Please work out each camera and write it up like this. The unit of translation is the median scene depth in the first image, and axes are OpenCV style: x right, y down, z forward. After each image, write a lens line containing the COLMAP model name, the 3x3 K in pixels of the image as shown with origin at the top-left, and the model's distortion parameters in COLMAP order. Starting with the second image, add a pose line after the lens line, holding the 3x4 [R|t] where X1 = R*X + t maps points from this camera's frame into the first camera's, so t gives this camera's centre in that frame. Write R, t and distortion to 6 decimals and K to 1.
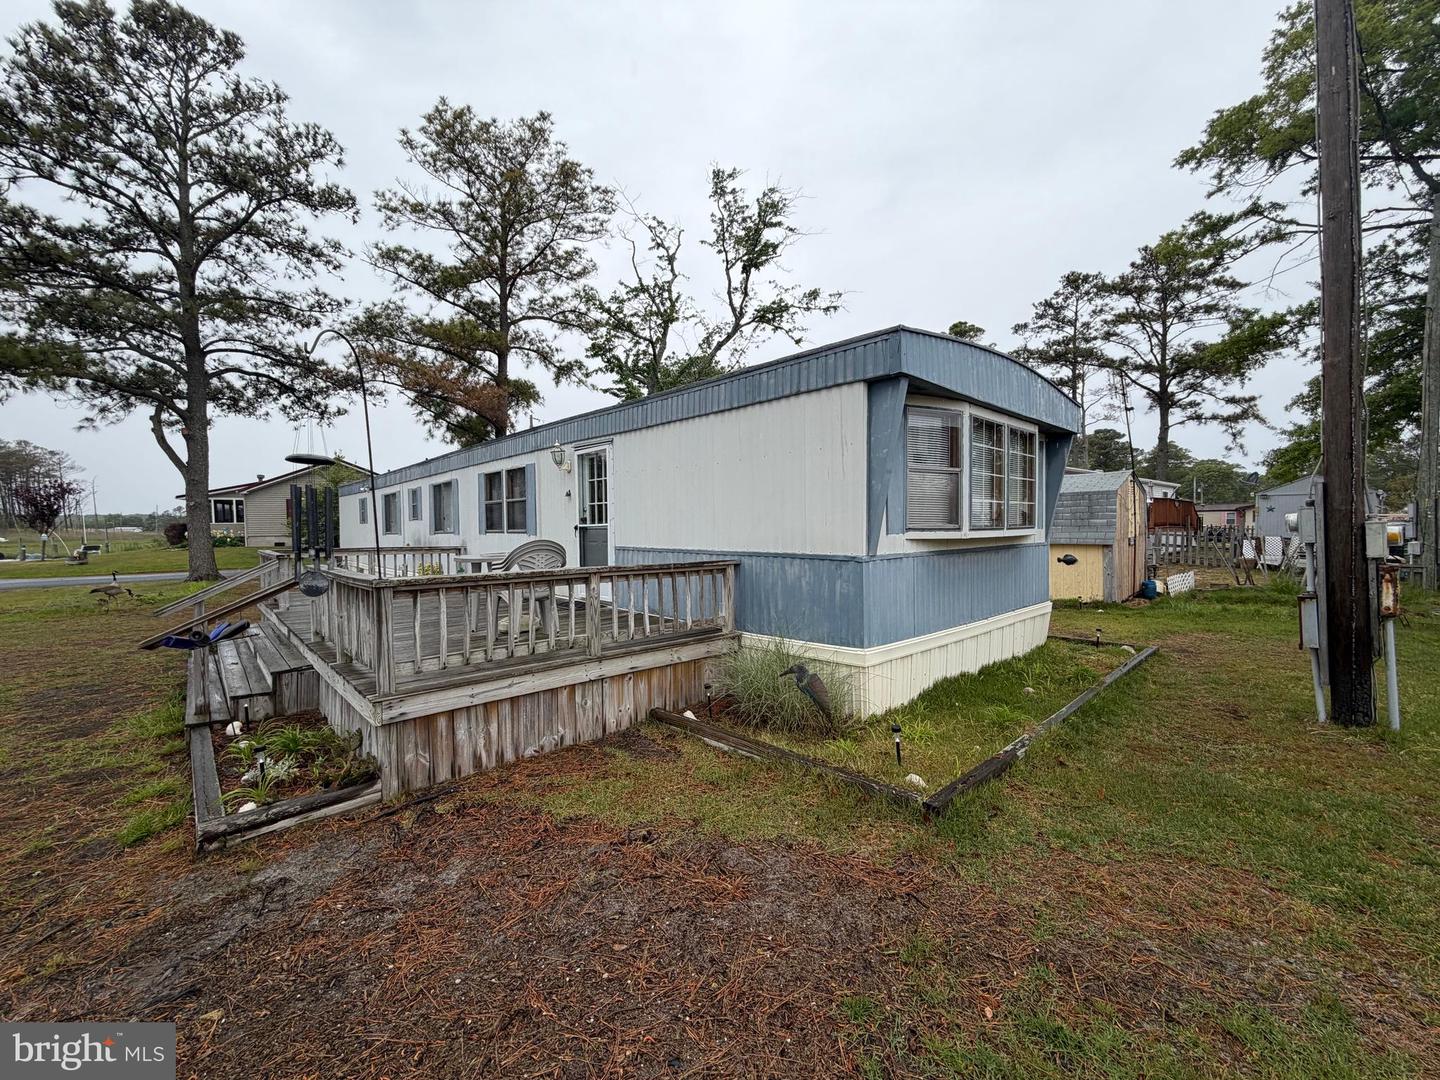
lens RADIAL K [[573.1, 0, 726.7], [0, 573.1, 539.7], [0, 0, 1]] dist [-0.000171, 0.000110]
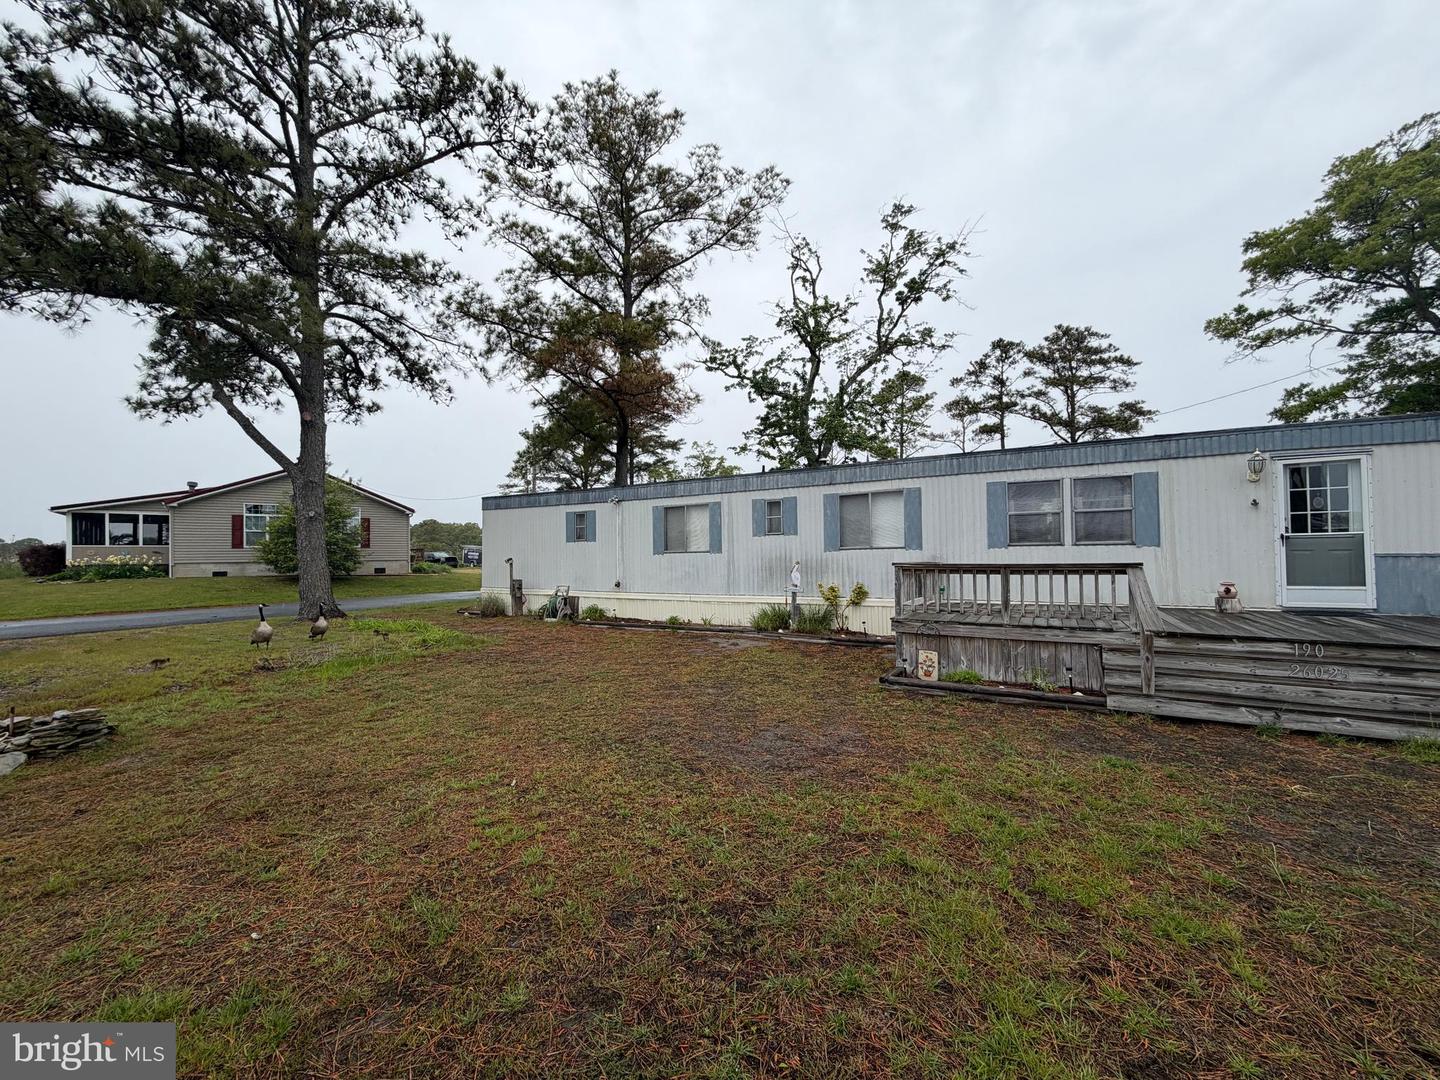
lens RADIAL K [[573.1, 0, 715.1], [0, 573.1, 539.7], [0, 0, 1]] dist [-0.000171, 0.000110]
pose [[0.956784, 0.009919, 0.290630, -0.374925], [0.006185, 0.998498, -0.054441, 0.008026], [-0.290734, 0.053886, 0.955285, 0.084707]]
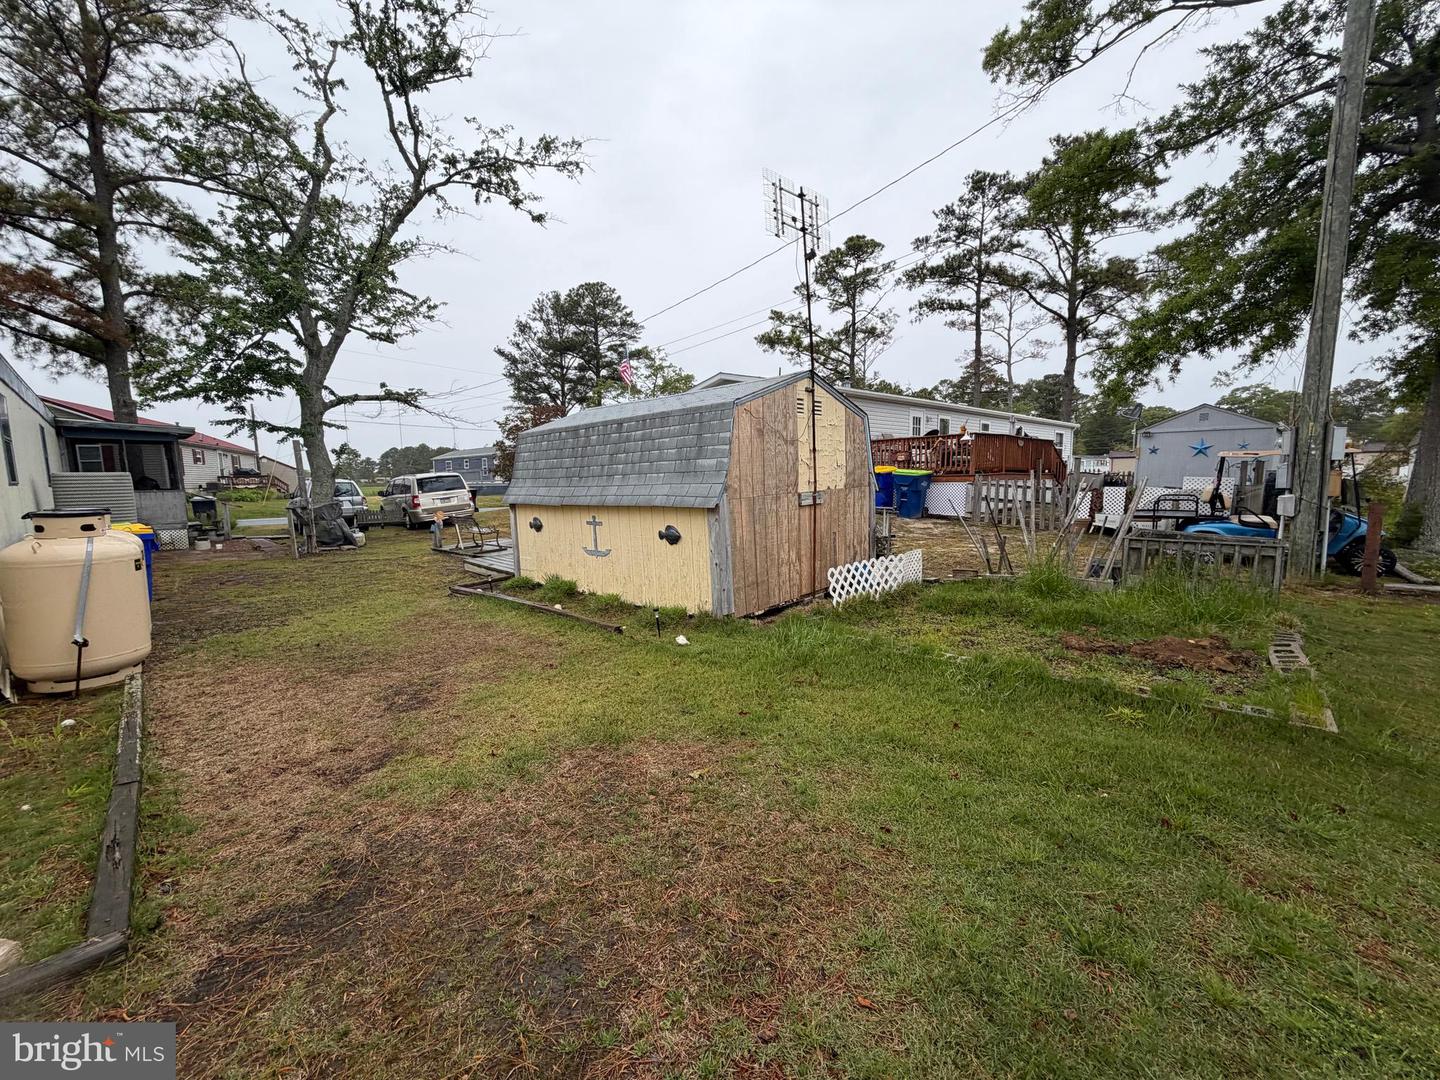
lens RADIAL K [[573.1, 0, 729.8], [0, 573.1, 538.3], [0, 0, 1]] dist [-0.000171, 0.000110]
pose [[0.998379, -0.013104, 0.055384, 0.234291], [0.008475, 0.996514, 0.082996, -0.002441], [-0.056279, -0.082392, 0.995010, 0.173826]]
